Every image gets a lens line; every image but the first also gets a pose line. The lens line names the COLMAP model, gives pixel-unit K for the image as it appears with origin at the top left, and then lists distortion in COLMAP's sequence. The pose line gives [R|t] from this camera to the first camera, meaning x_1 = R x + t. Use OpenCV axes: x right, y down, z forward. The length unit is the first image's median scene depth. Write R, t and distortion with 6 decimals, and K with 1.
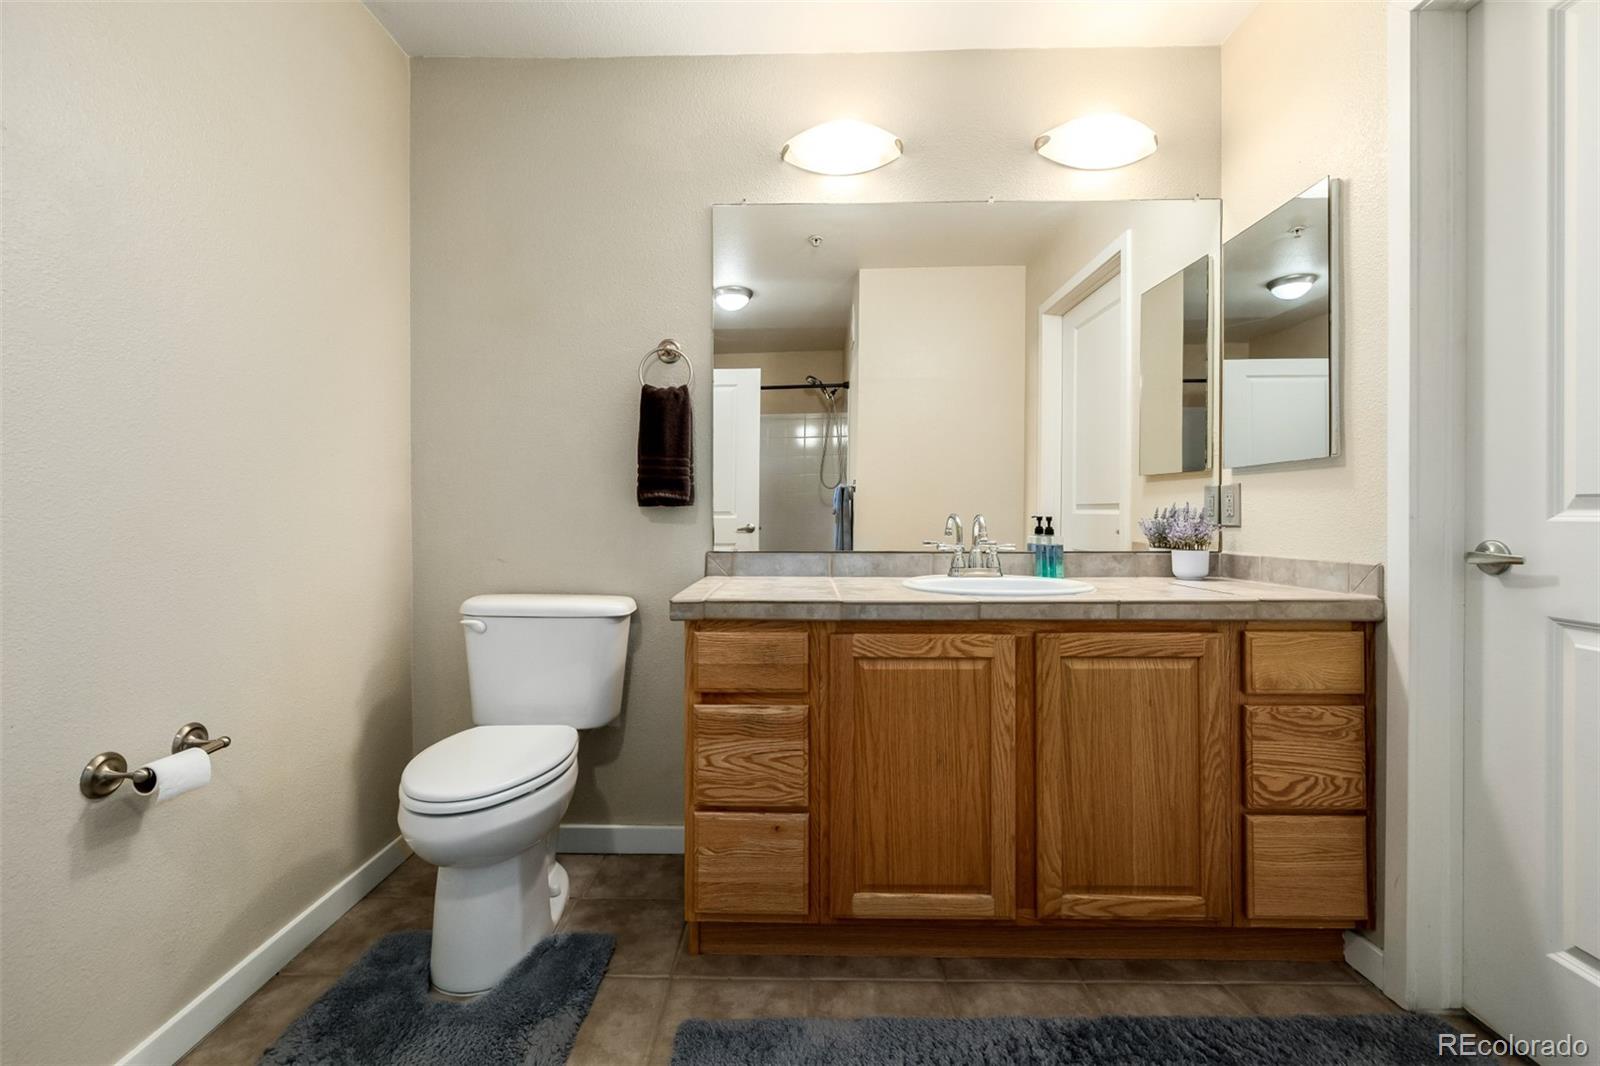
lens RADIAL K [[675.2, 0, 794.0], [0, 675.2, 520.0], [0, 0, 1]] dist [0.000370, 0.000112]
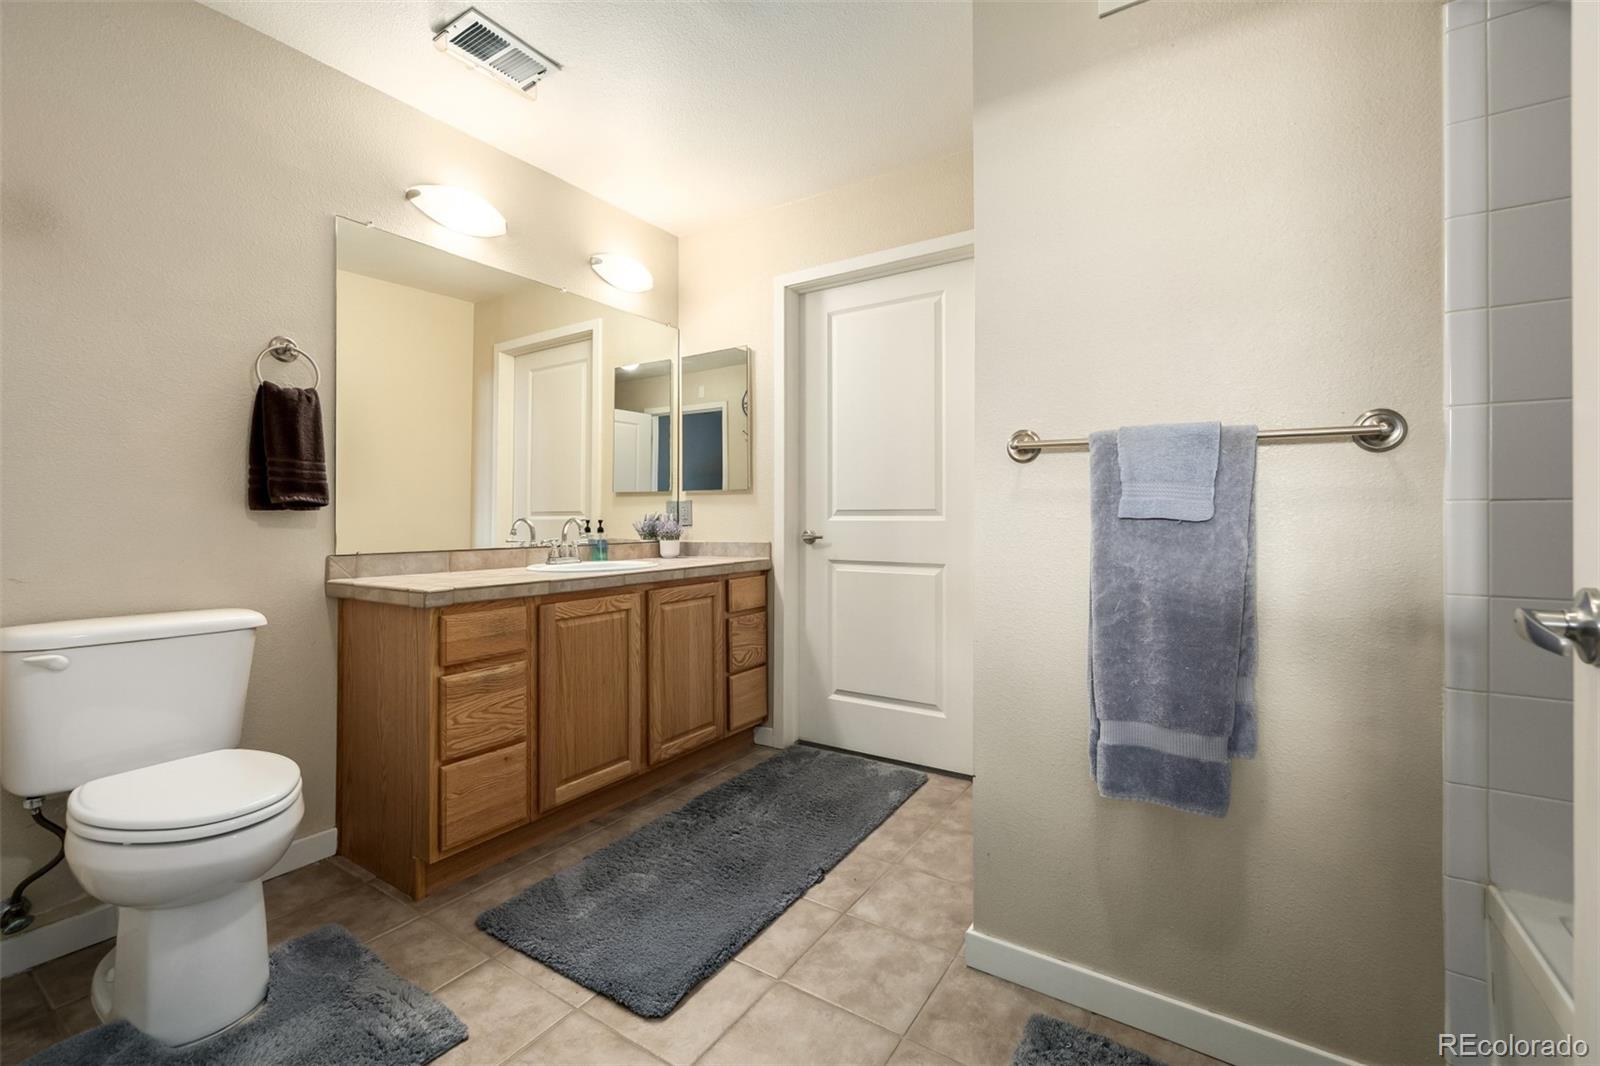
lens RADIAL K [[675.2, 0, 794.0], [0, 675.2, 520.0], [0, 0, 1]] dist [0.000370, 0.000112]
pose [[0.536485, -0.002976, 0.843905, -0.830843], [0.008355, 0.999964, -0.001785, 0.002047], [-0.843869, 0.008008, 0.536490, -0.174085]]
